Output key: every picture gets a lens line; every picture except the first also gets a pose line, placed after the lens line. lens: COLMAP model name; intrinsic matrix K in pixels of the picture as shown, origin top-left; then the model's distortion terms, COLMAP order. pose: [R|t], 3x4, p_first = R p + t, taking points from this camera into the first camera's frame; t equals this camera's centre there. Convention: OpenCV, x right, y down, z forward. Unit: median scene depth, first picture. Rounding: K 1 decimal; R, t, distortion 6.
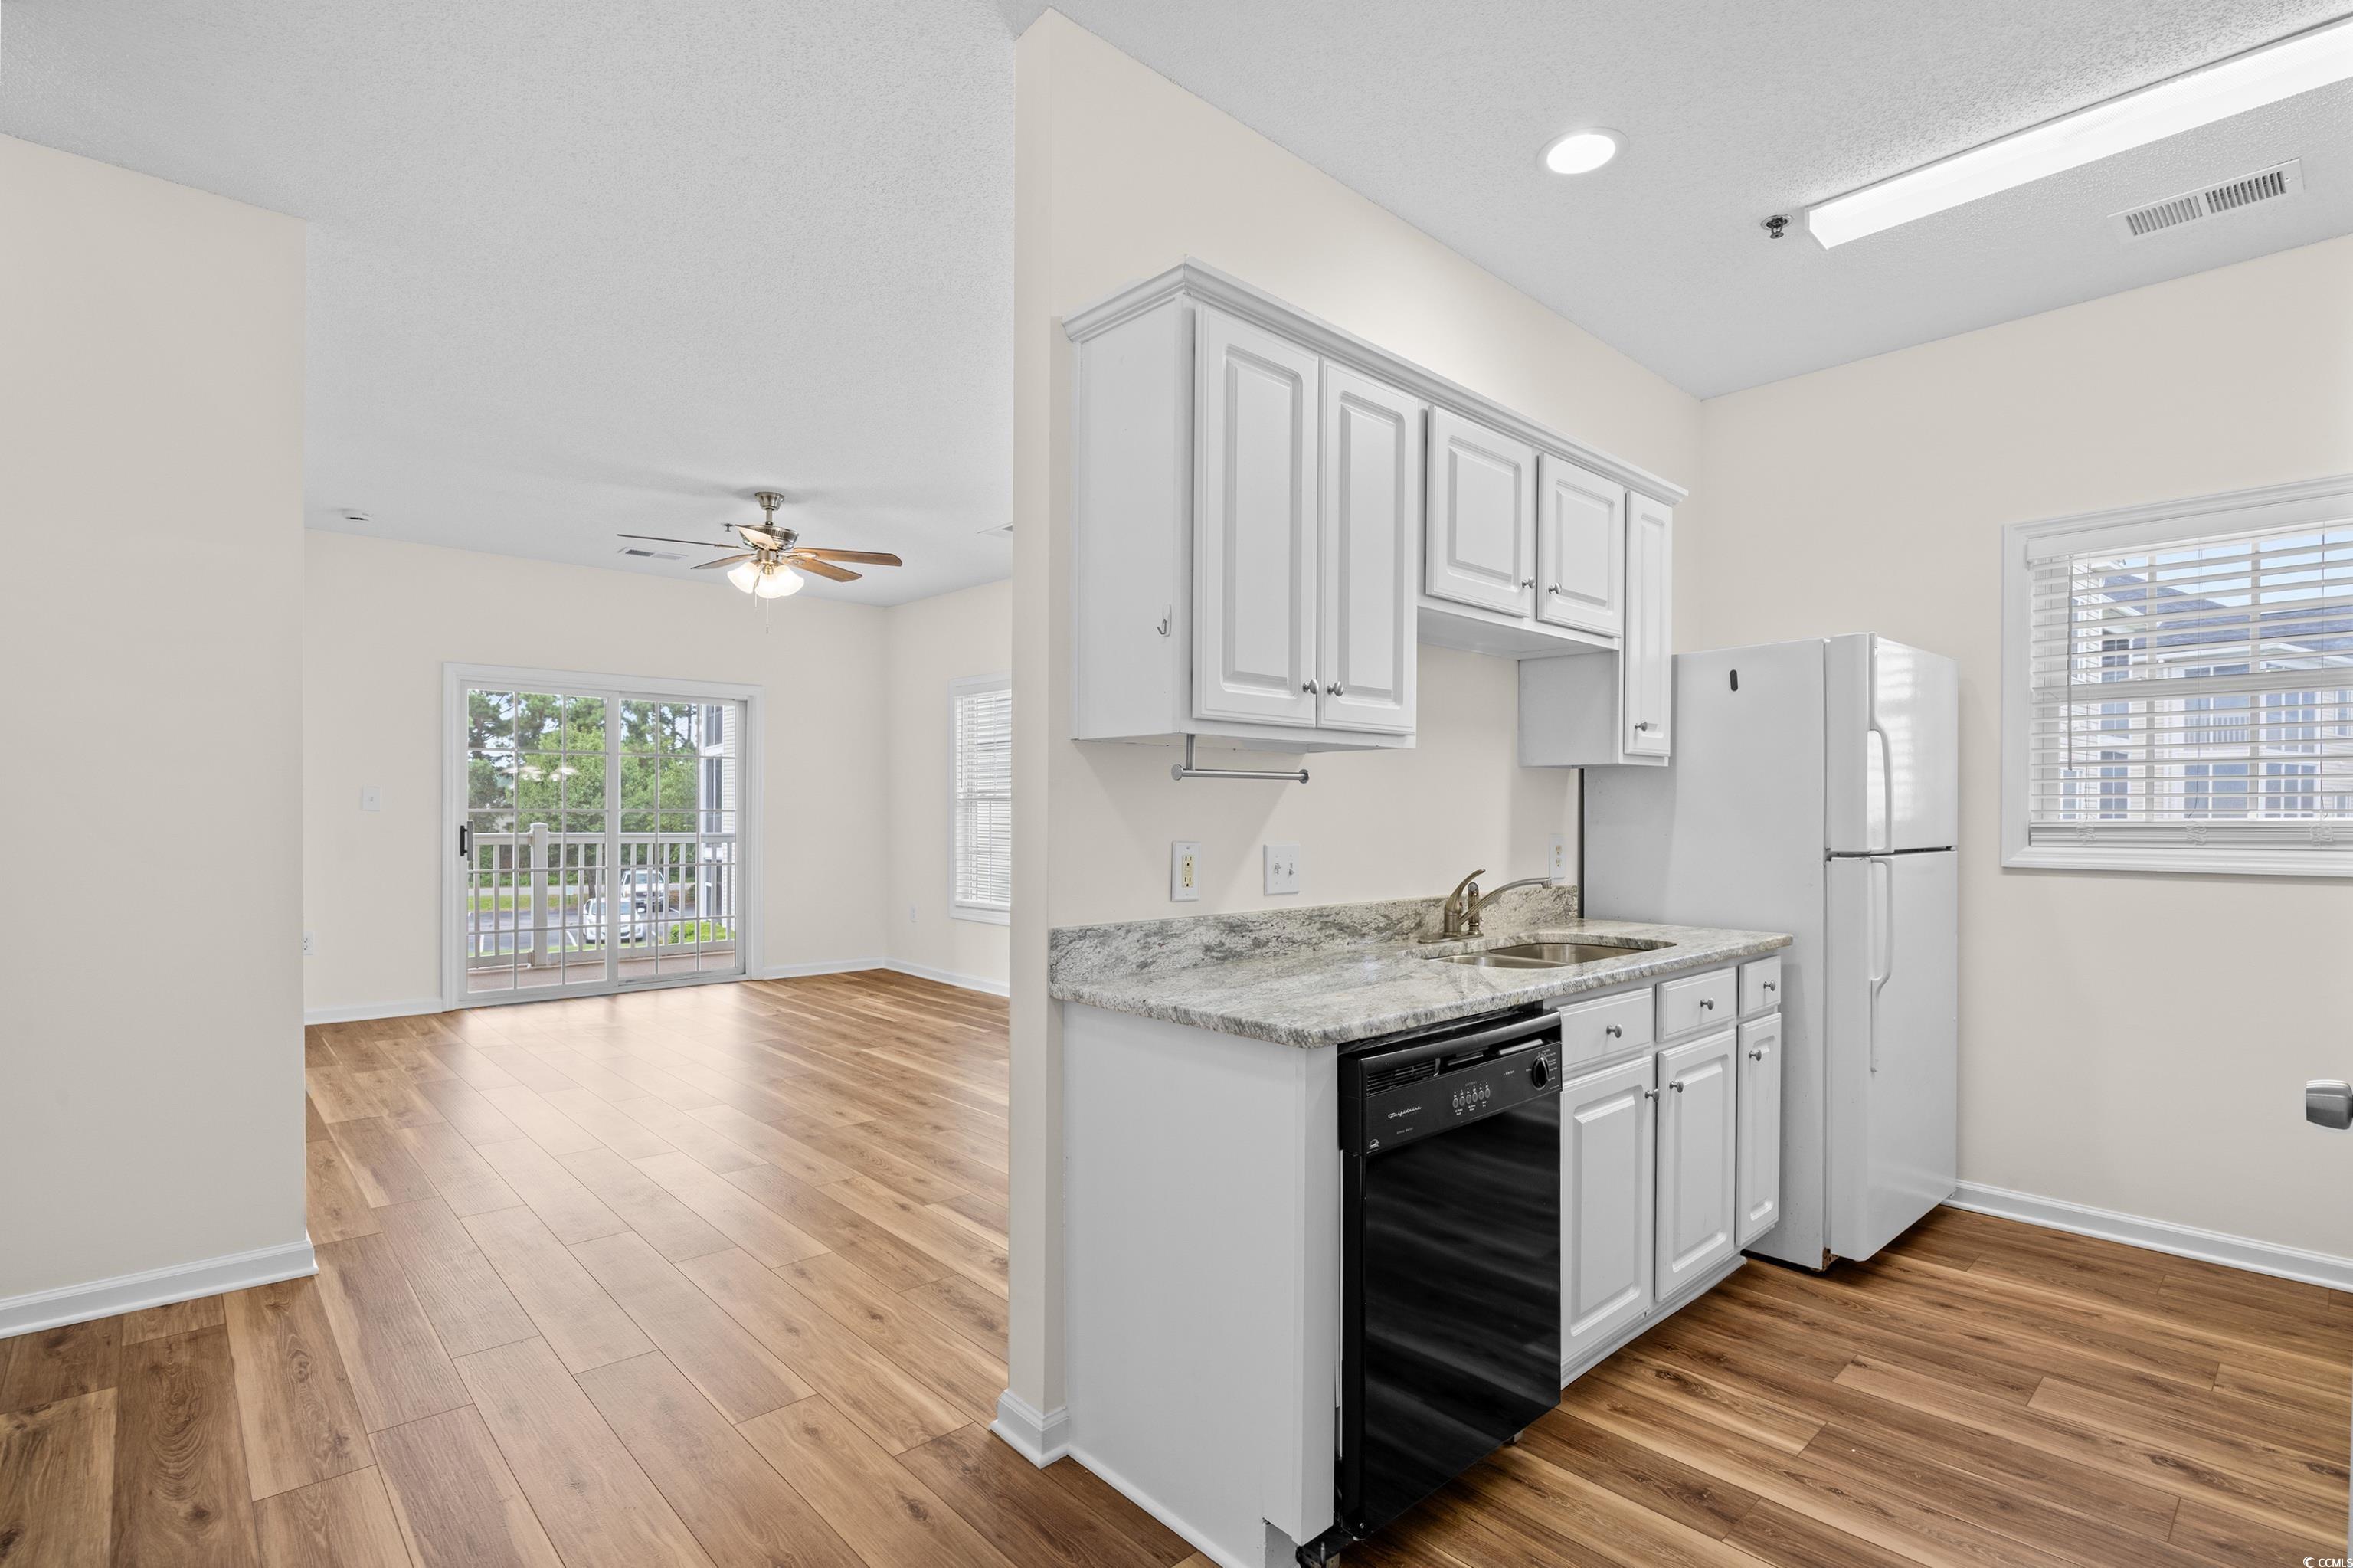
lens RADIAL K [[1115.8, 0, 1198.1], [0, 1115.8, 821.7], [0, 0, 1]] dist [-0.012019, 0.000973]
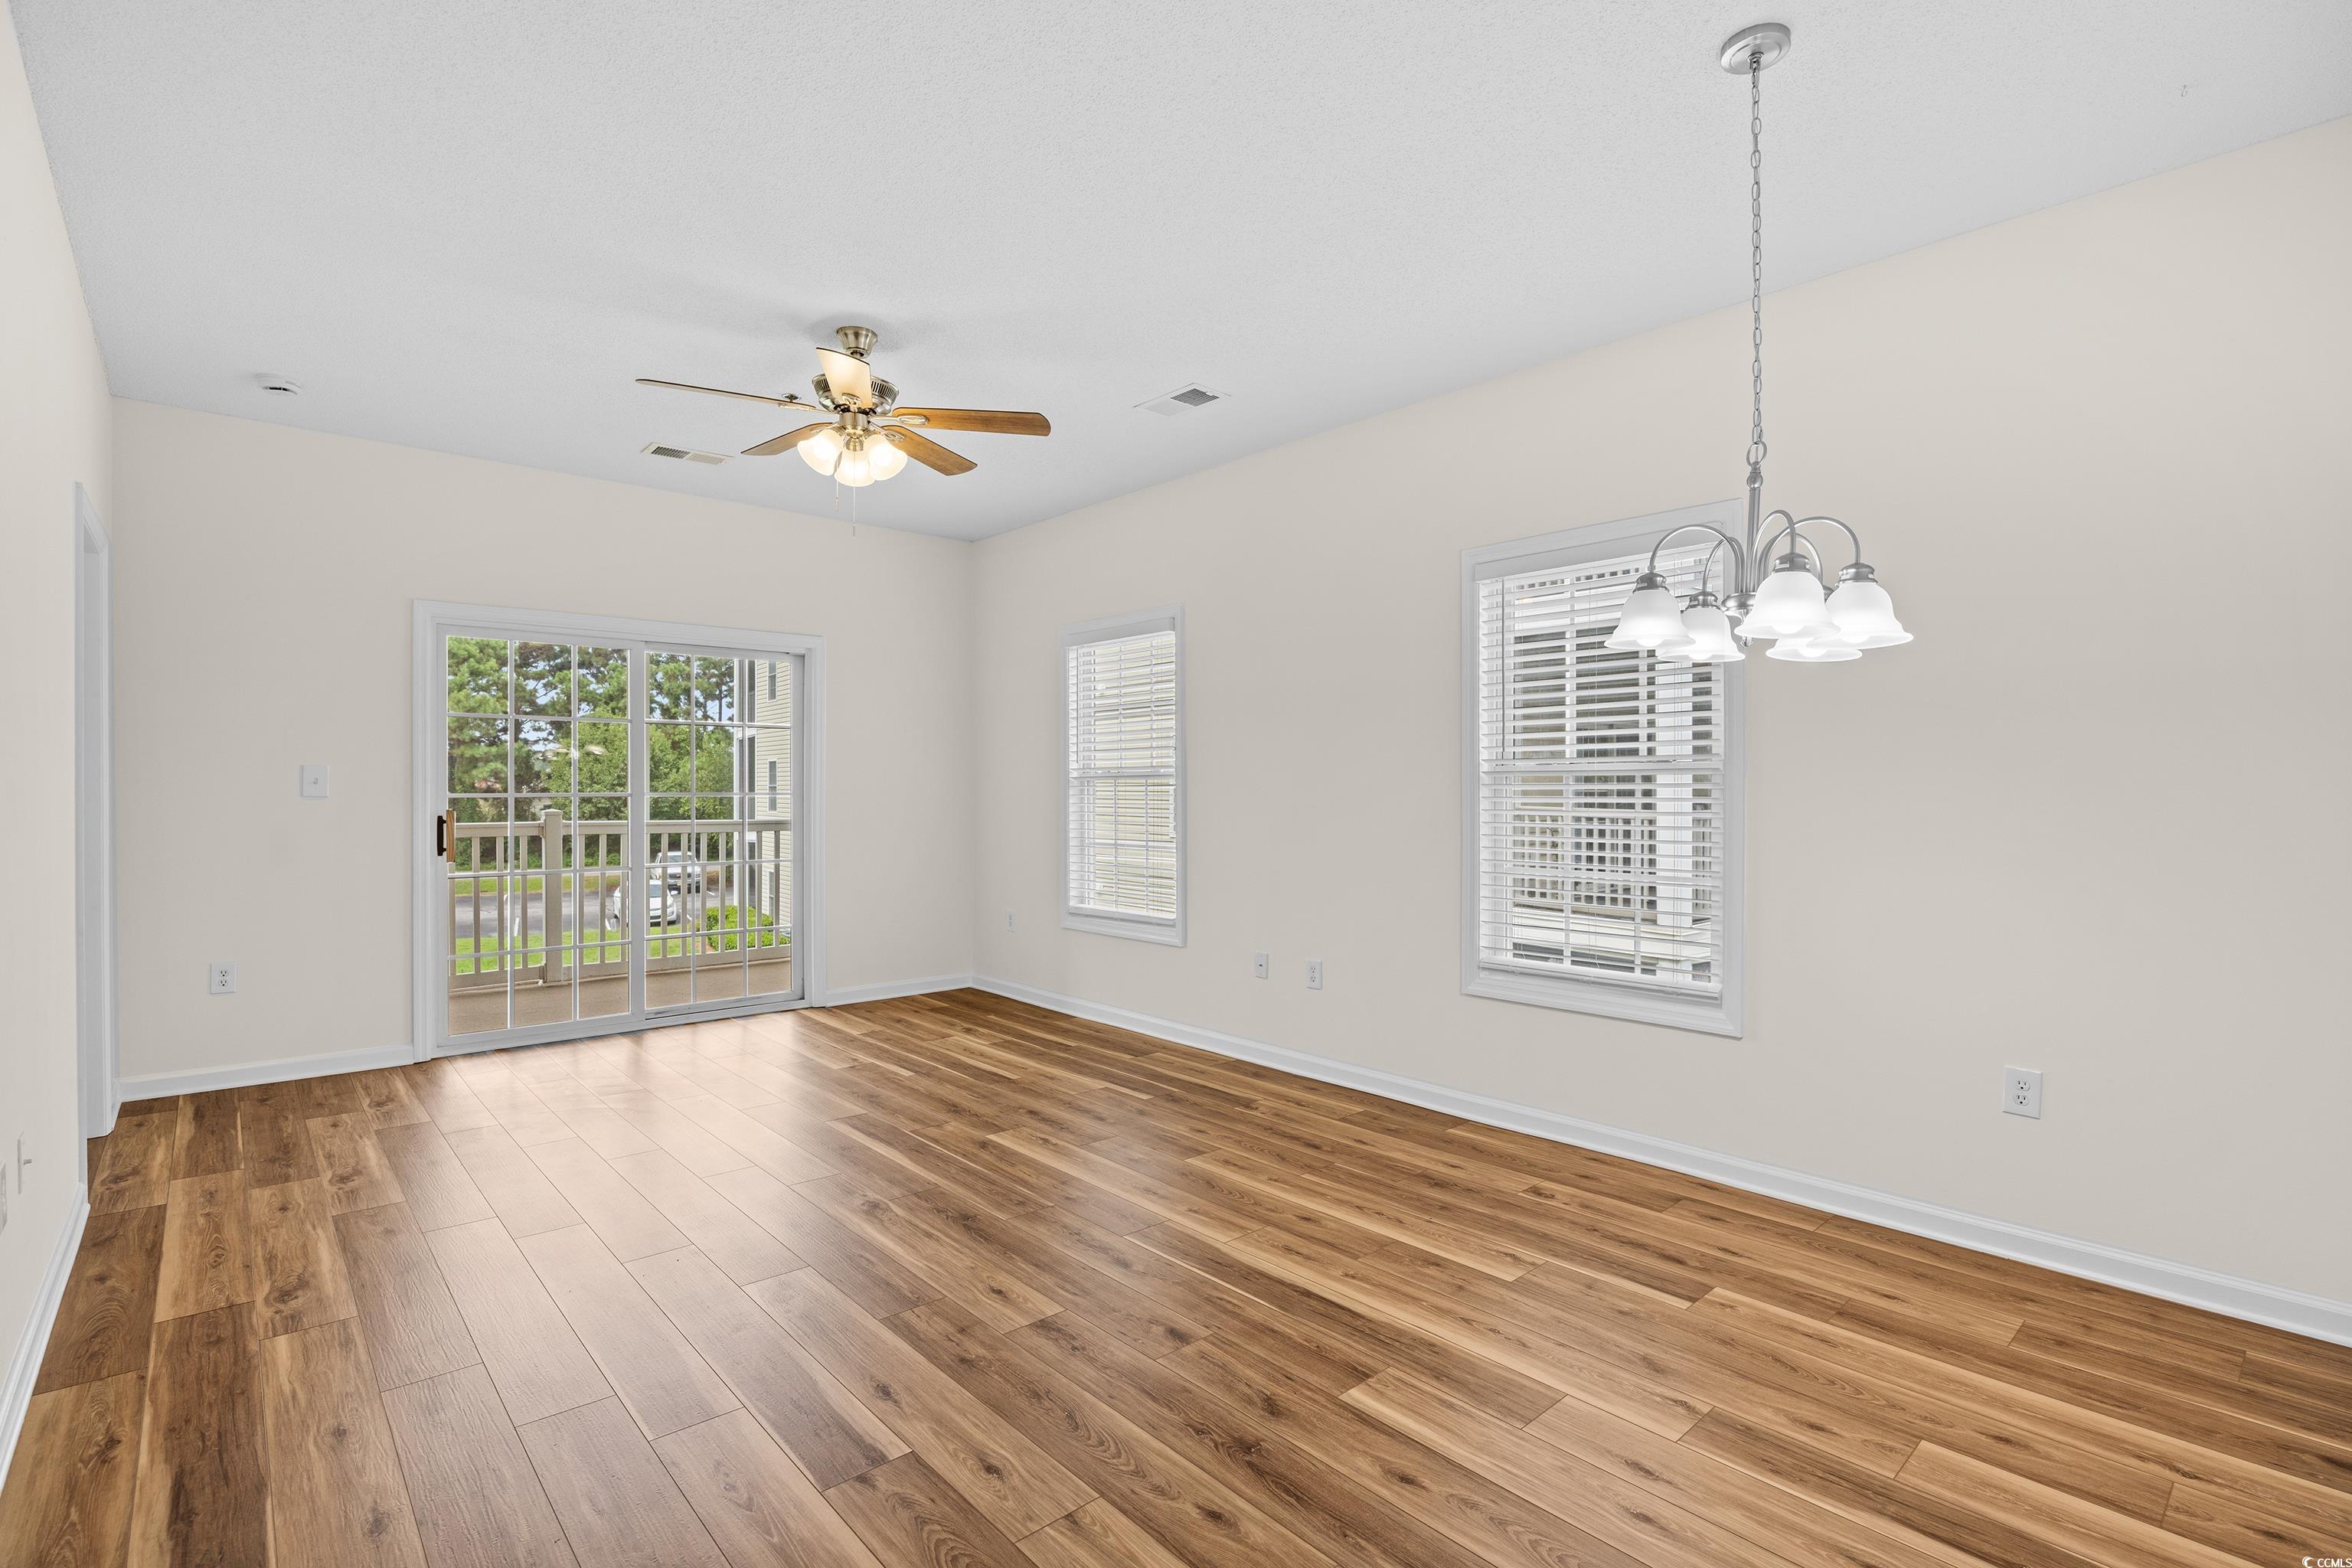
lens RADIAL K [[1080.9, 0, 1180.9], [0, 1080.9, 797.4], [0, 0, 1]] dist [-0.015221, 0.000480]
pose [[0.999689, -0.005426, -0.024331, -0.312254], [0.005347, 0.999980, -0.003310, -0.008294], [0.024348, 0.003179, 0.999698, 0.626322]]
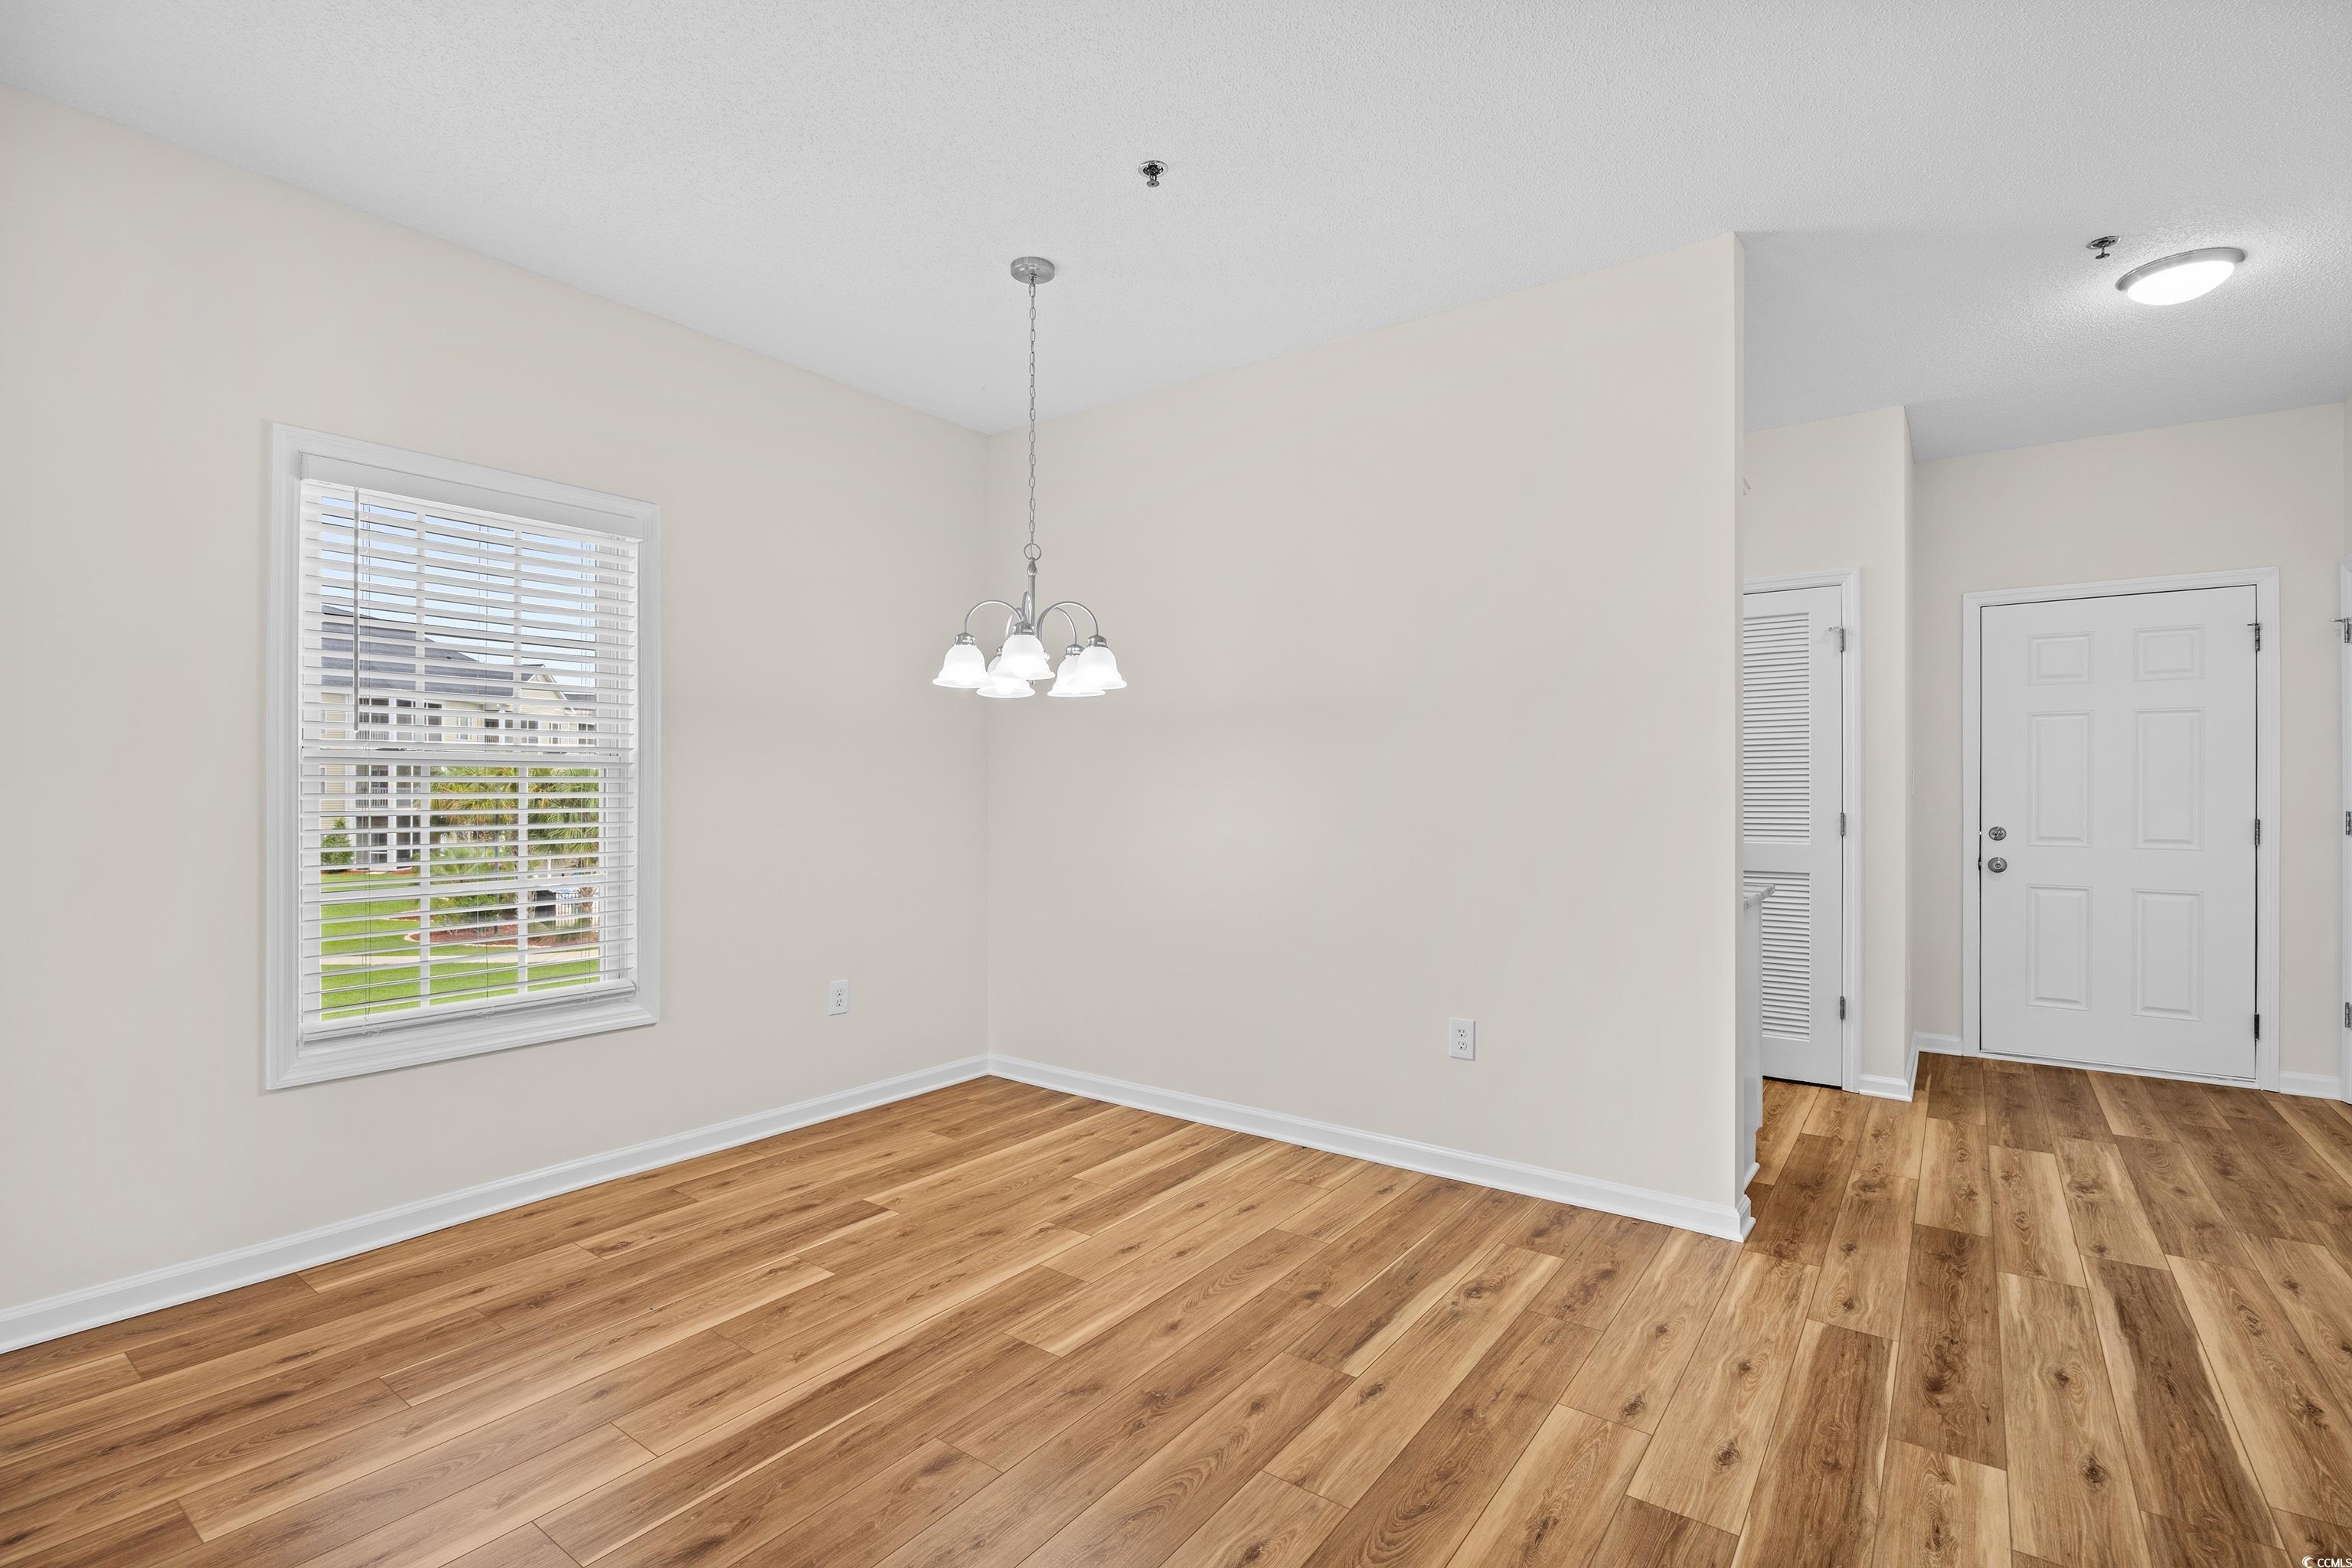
lens RADIAL K [[1077.1, 0, 1175.5], [0, 1077.1, 787.6], [0, 0, 1]] dist [-0.015289, 0.001105]
pose [[-0.177481, -0.006380, 0.984103, -0.997450], [0.005932, 0.999954, 0.007552, -0.017583], [-0.984106, 0.007178, -0.177435, 1.414982]]
